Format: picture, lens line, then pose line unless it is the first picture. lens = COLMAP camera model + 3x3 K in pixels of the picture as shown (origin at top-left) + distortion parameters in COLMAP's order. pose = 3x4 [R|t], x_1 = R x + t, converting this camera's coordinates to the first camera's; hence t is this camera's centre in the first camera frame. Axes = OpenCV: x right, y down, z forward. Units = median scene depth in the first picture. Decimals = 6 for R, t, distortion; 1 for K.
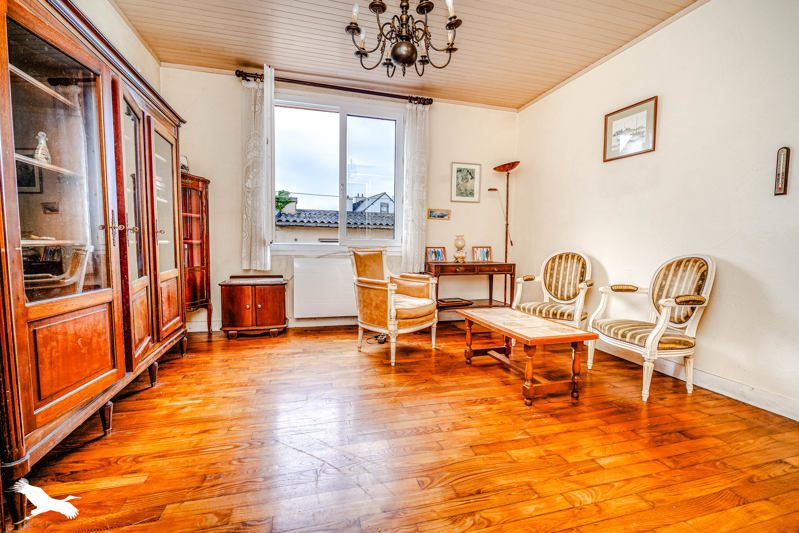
lens RADIAL K [[347.5, 0, 399.5], [0, 347.5, 266.5], [0, 0, 1]] dist [-0.000927, -0.000220]
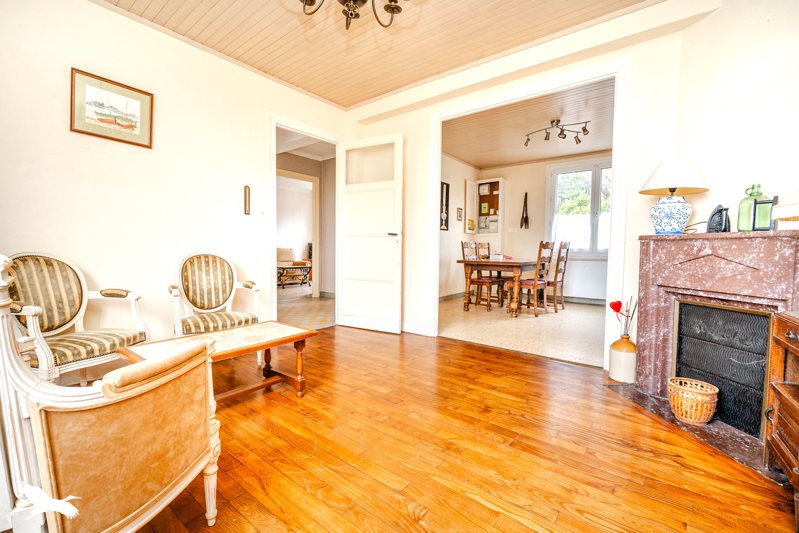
lens RADIAL K [[347.5, 0, 399.5], [0, 347.5, 266.5], [0, 0, 1]] dist [-0.000927, -0.000220]
pose [[-0.591646, -0.056439, 0.804220, -0.513580], [0.041328, 0.994112, 0.100170, -0.072413], [-0.805138, 0.092502, -0.585829, 1.078052]]
